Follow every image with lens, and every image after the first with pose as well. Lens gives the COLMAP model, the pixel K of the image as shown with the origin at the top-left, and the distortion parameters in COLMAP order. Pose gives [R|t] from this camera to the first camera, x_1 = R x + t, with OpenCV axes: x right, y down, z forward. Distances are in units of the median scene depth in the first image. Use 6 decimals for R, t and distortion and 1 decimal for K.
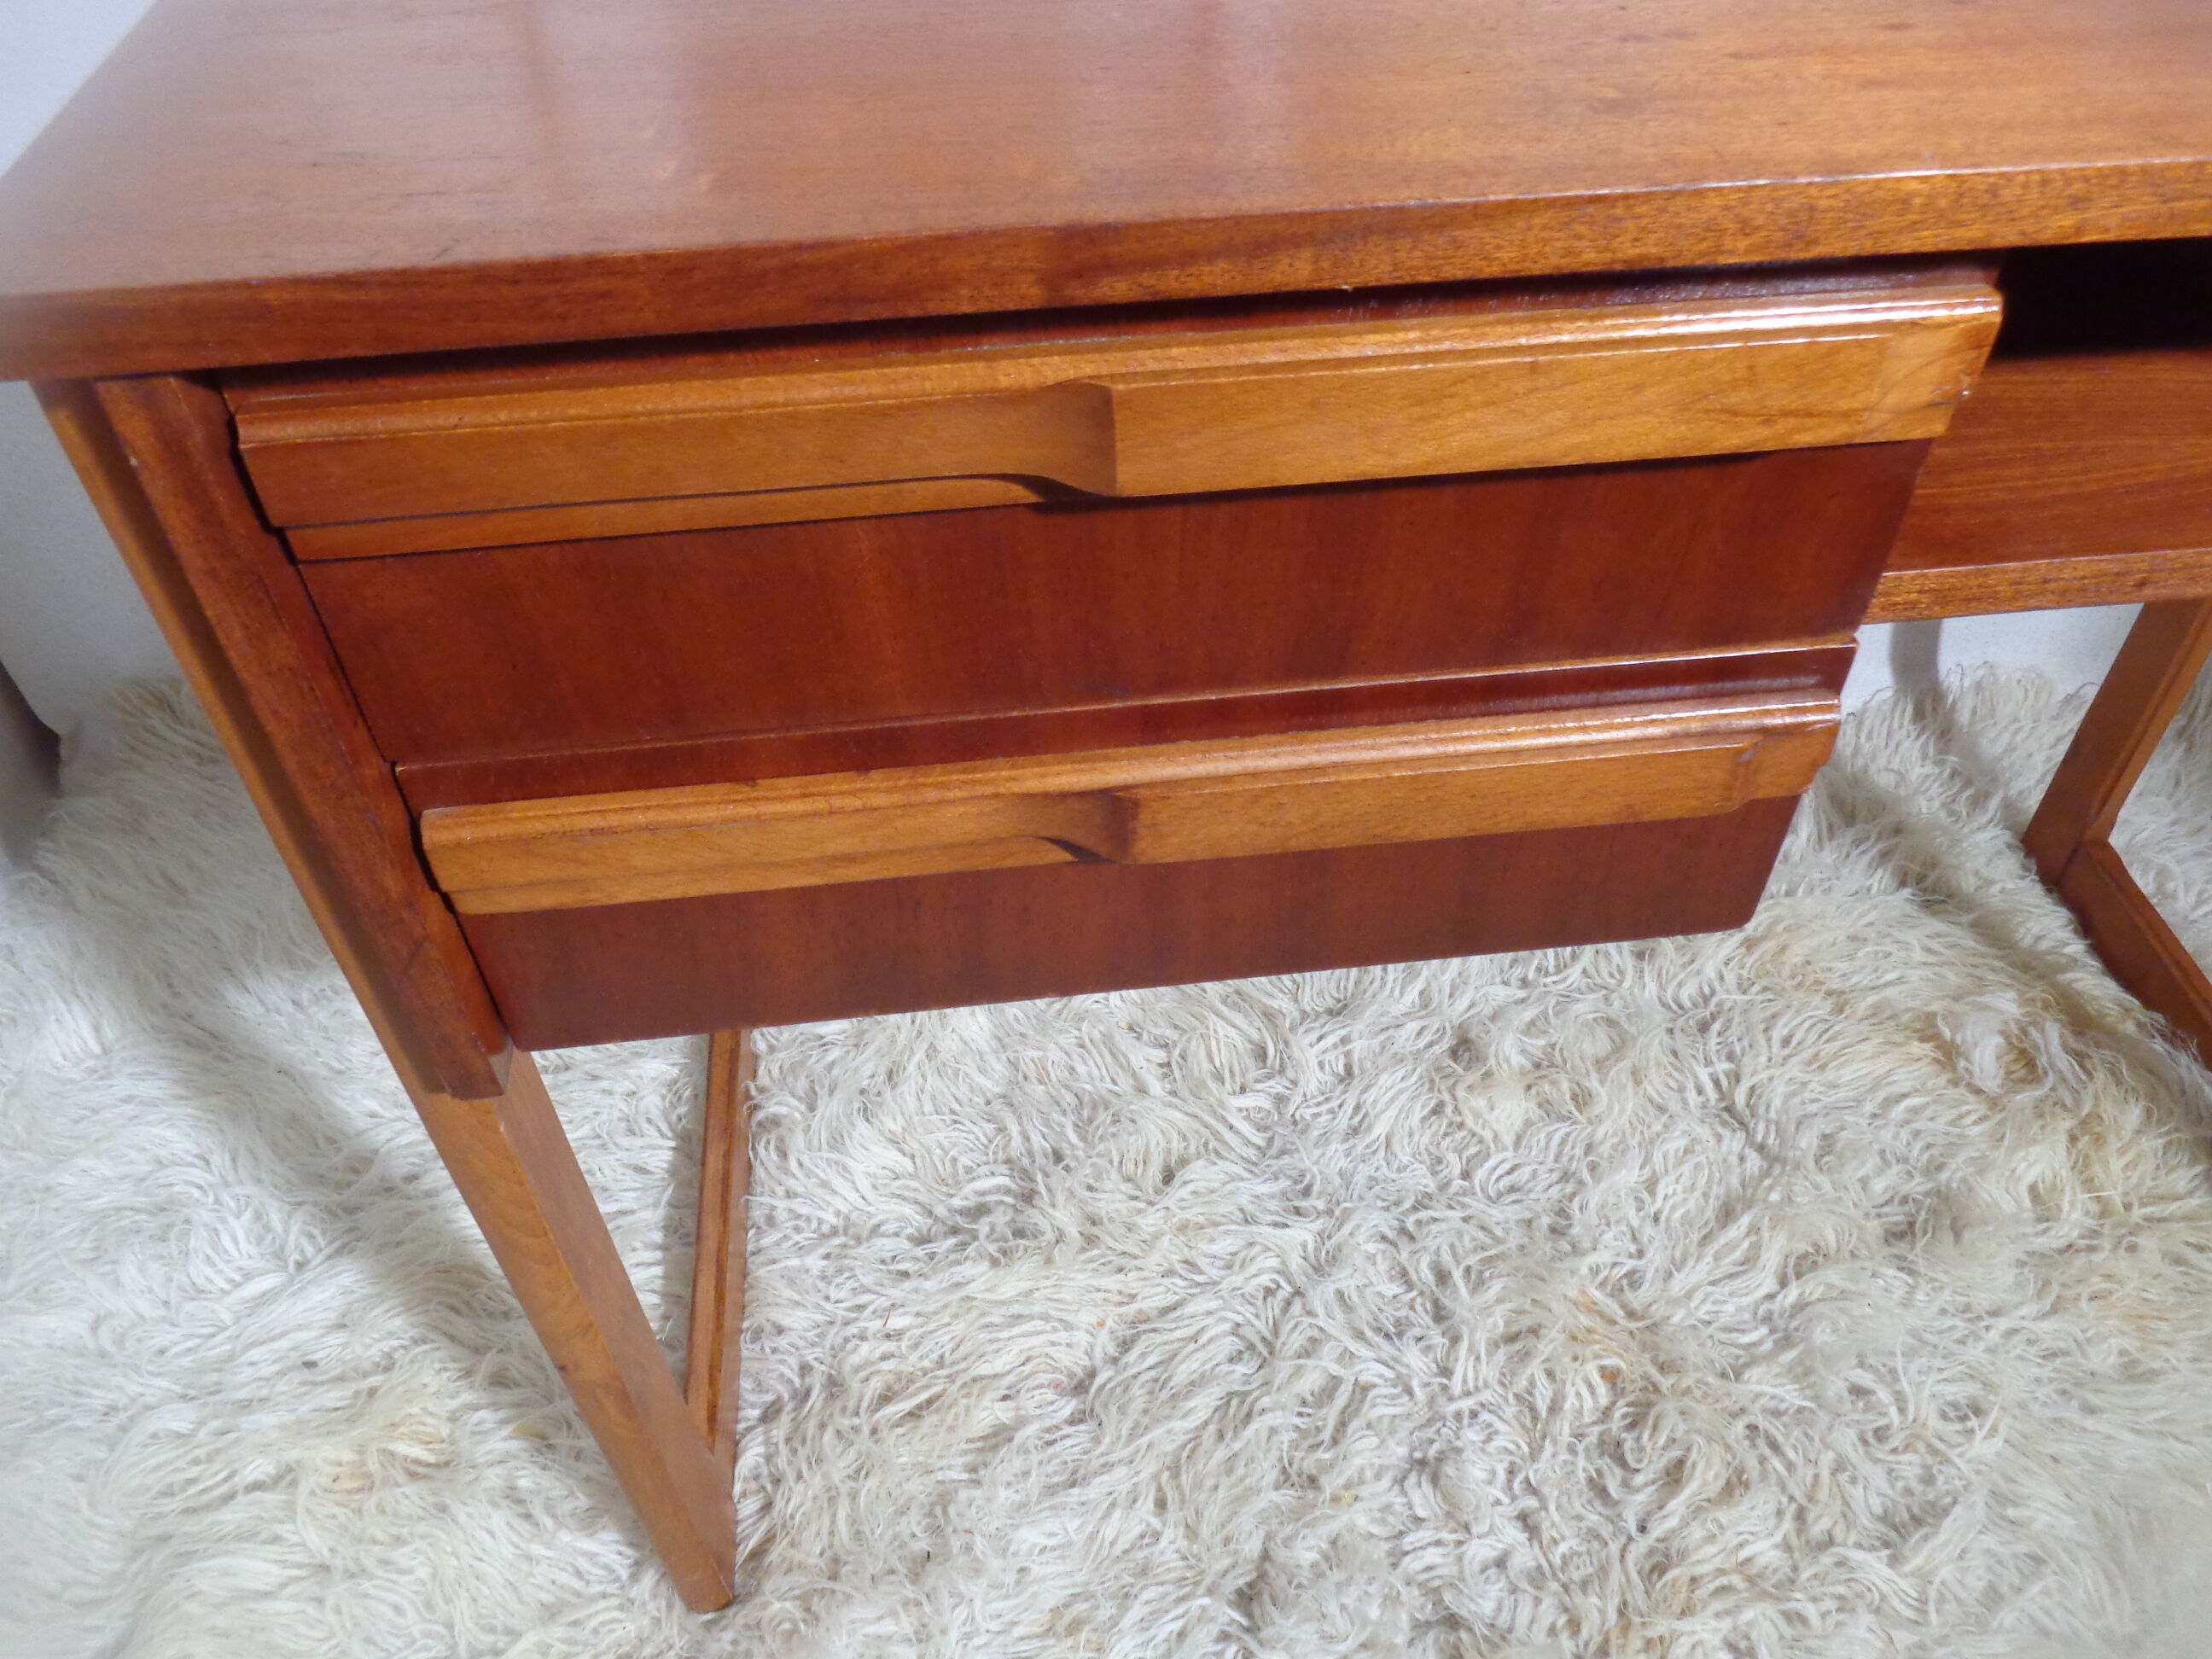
lens RADIAL K [[1656.0, 0, 1114.8], [0, 1656.0, 831.9], [0, 0, 1]] dist [0.002349, -0.002765]
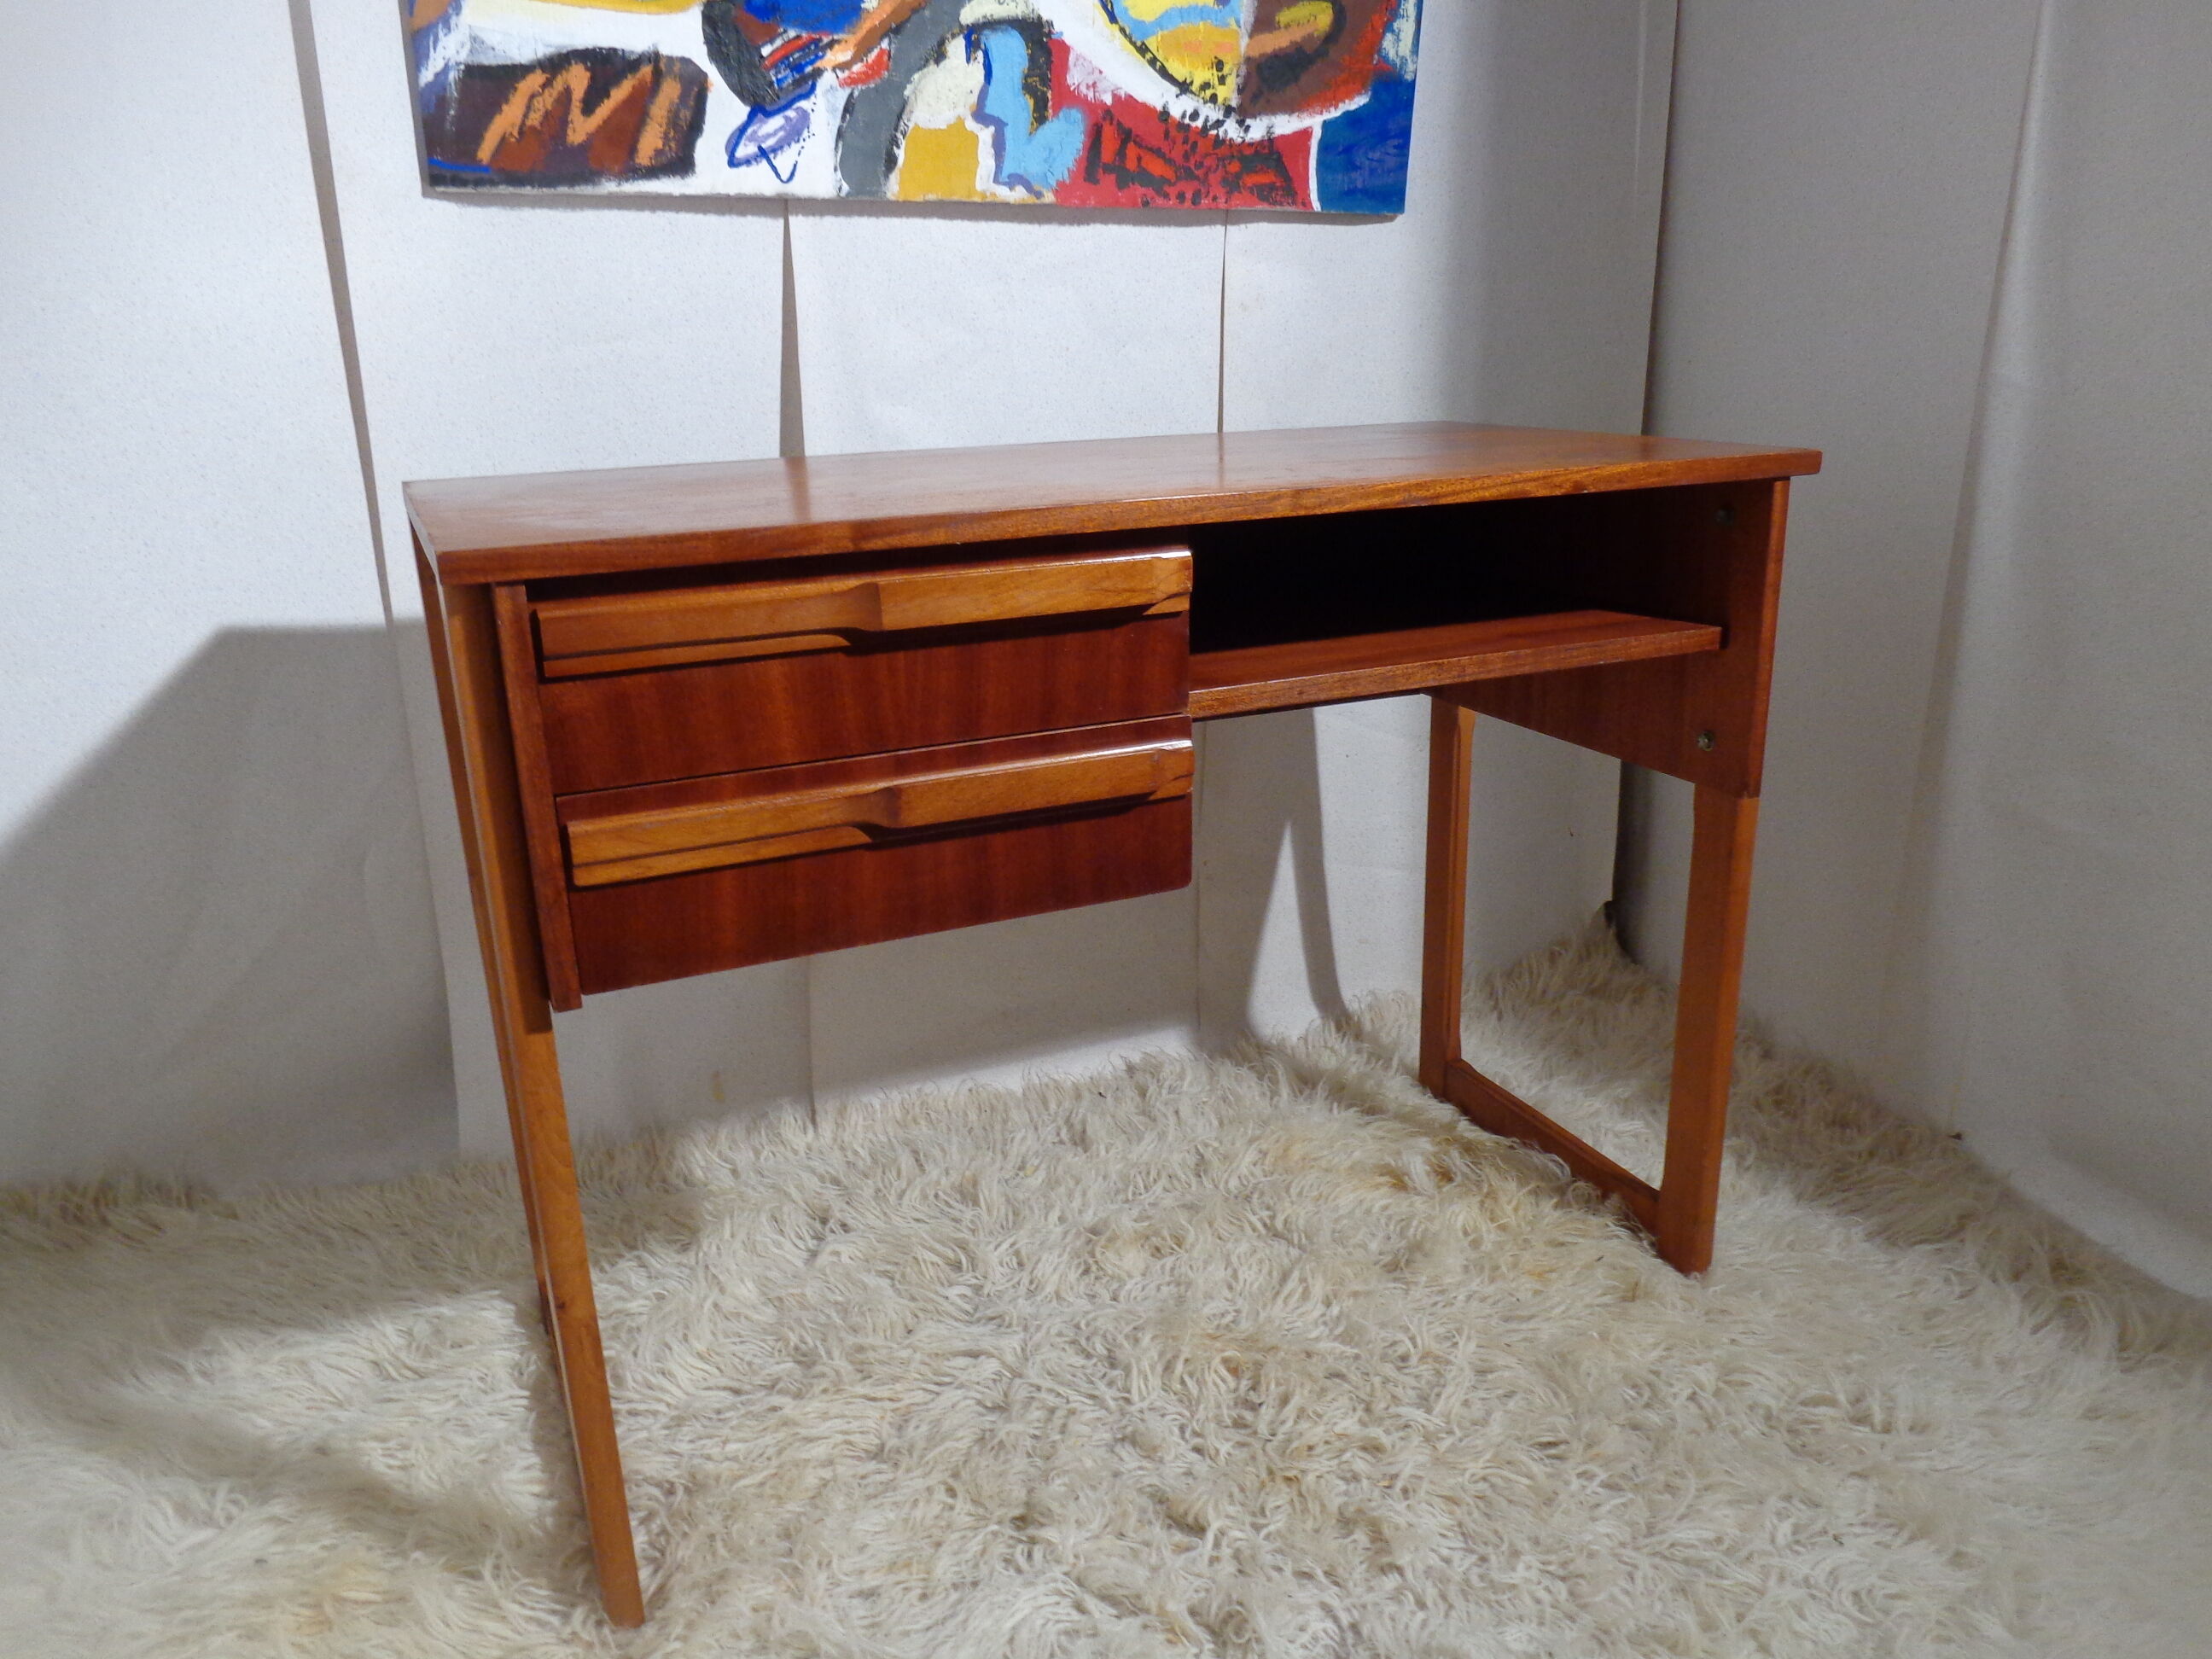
lens RADIAL K [[1655.6, 0, 1106.0], [0, 1655.6, 829.5], [0, 0, 1]] dist [0.000256, -0.002759]
pose [[0.952475, -0.102929, 0.286700, -0.174115], [0.224029, 0.874424, -0.430342, 0.497901], [-0.206402, 0.474119, 0.855926, -0.444943]]
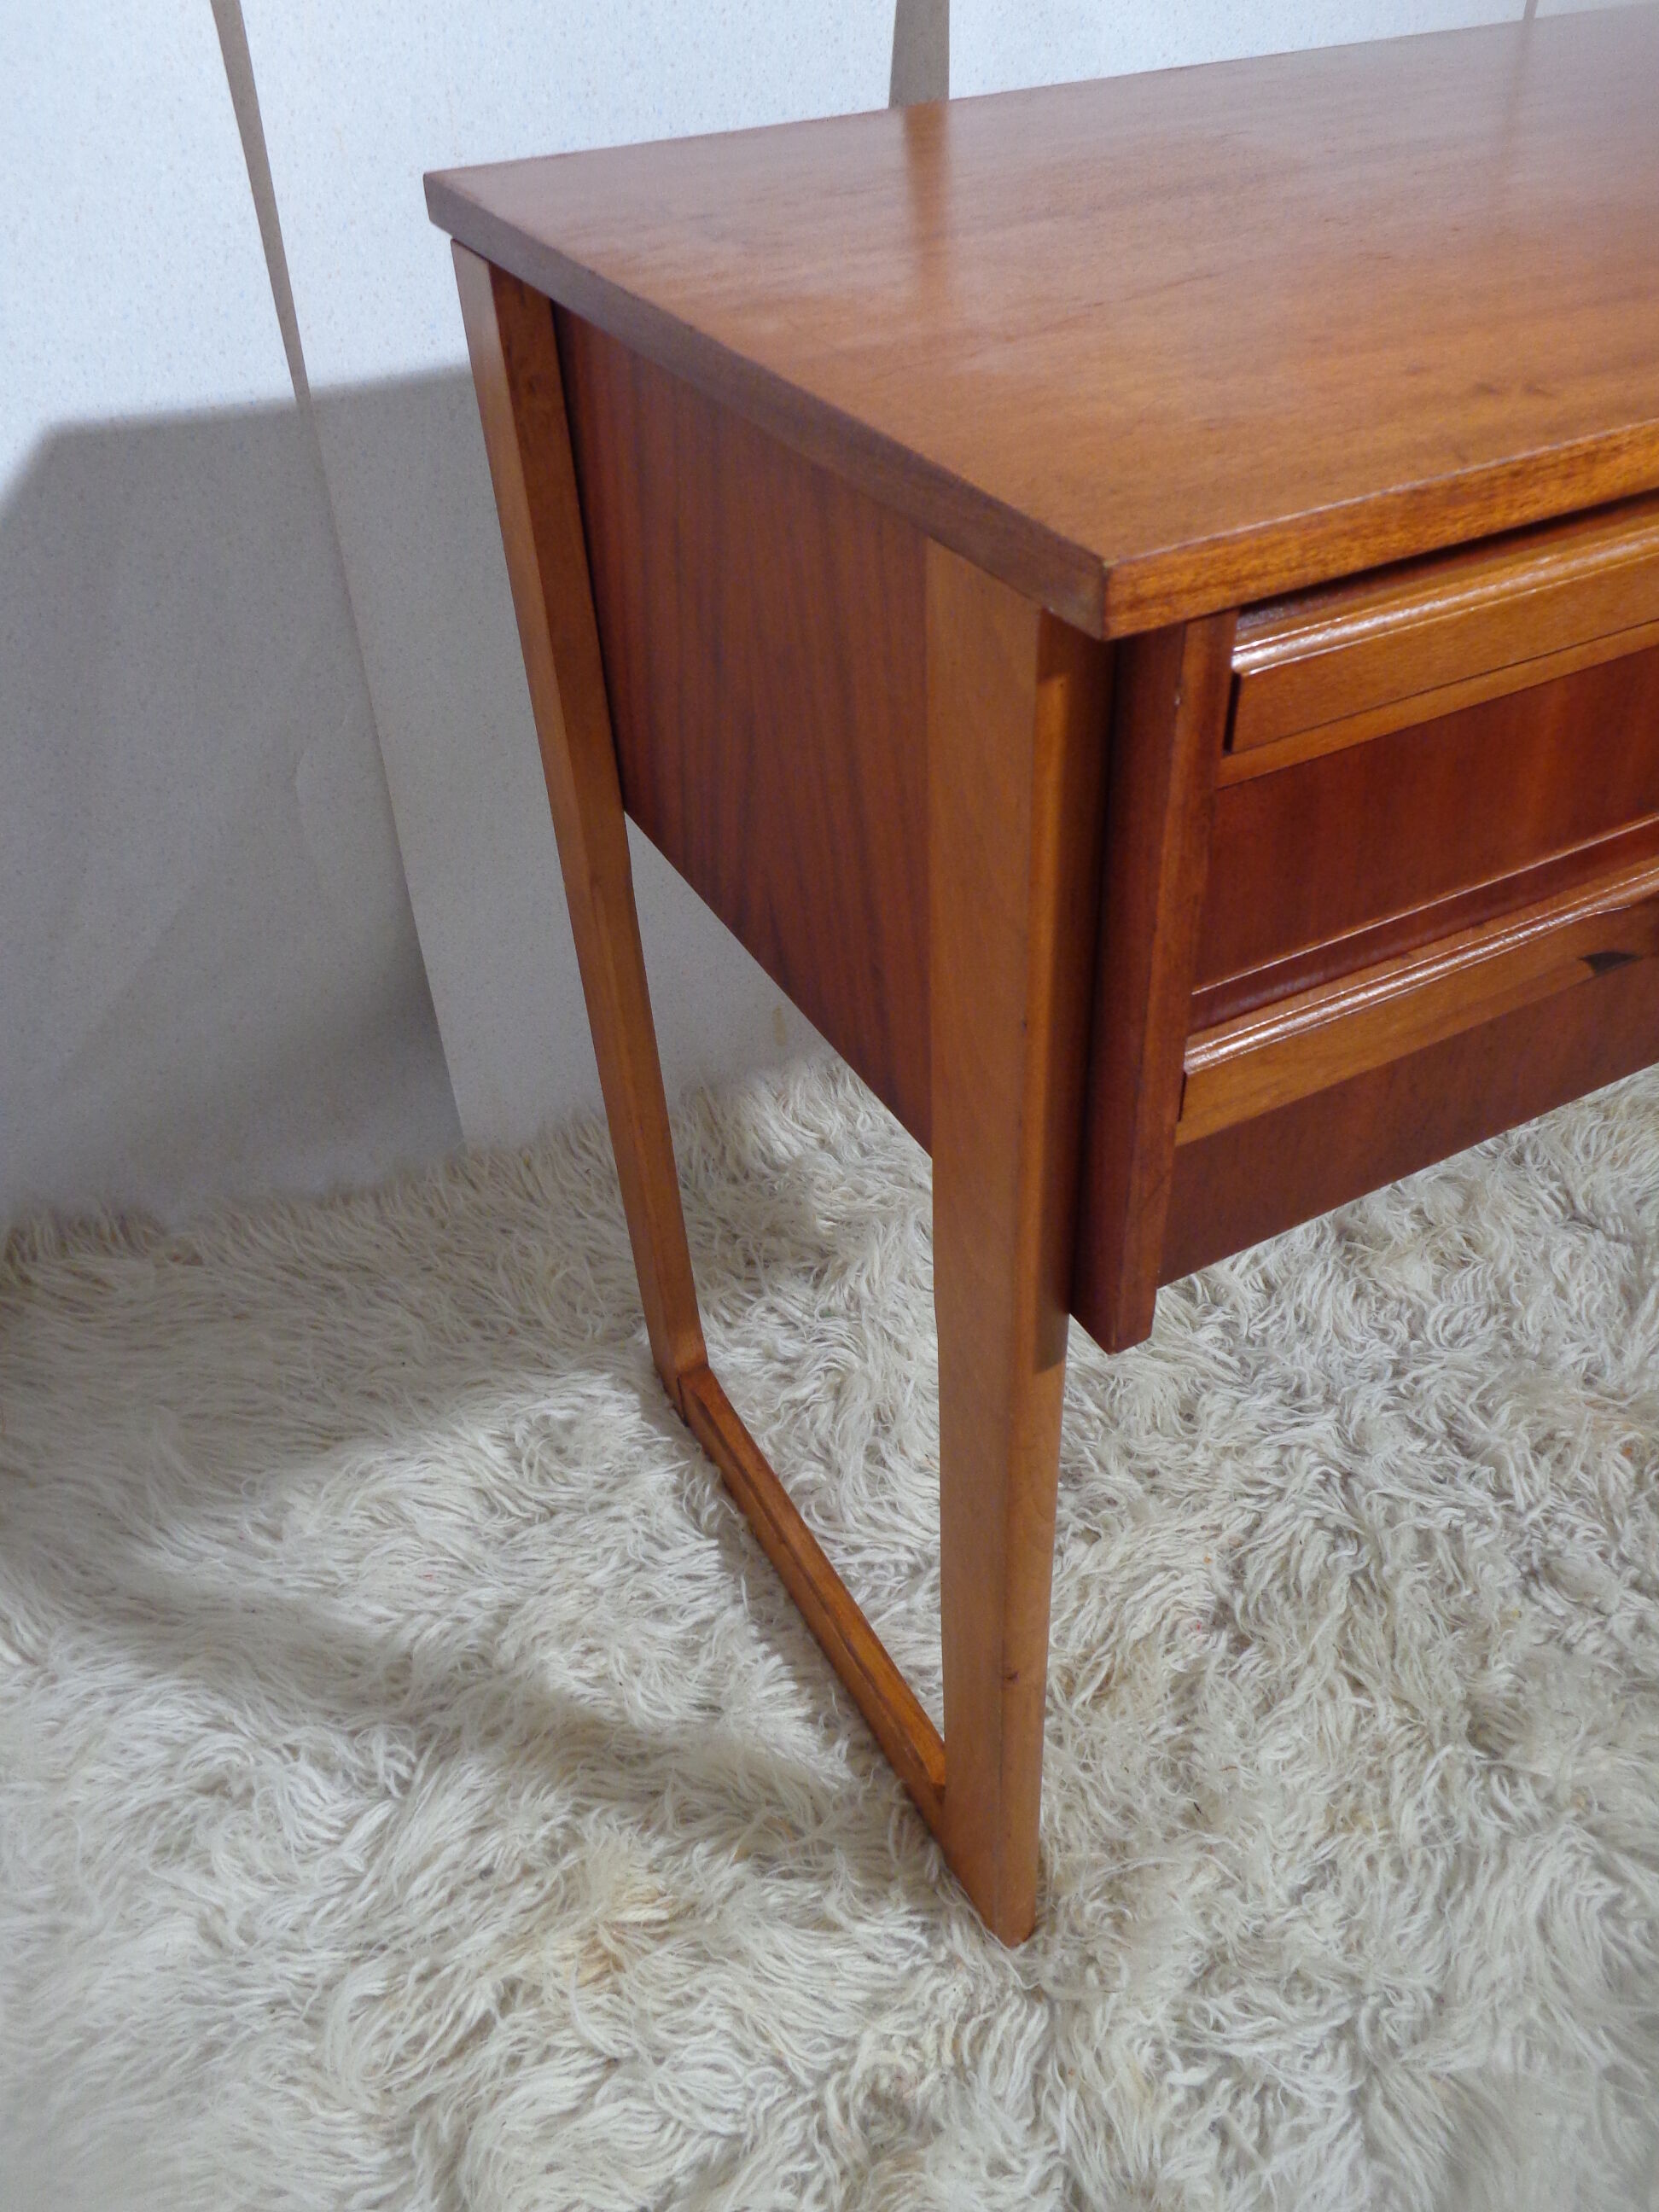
lens RADIAL K [[1648.2, 0, 821.0], [0, 1648.2, 1103.7], [0, 0, 1]] dist [-0.014226, -0.002685]
pose [[0.931232, -0.248982, 0.266109, -0.433624], [0.273859, 0.959881, -0.060250, 0.018159], [-0.240432, 0.128983, 0.962058, 0.027454]]
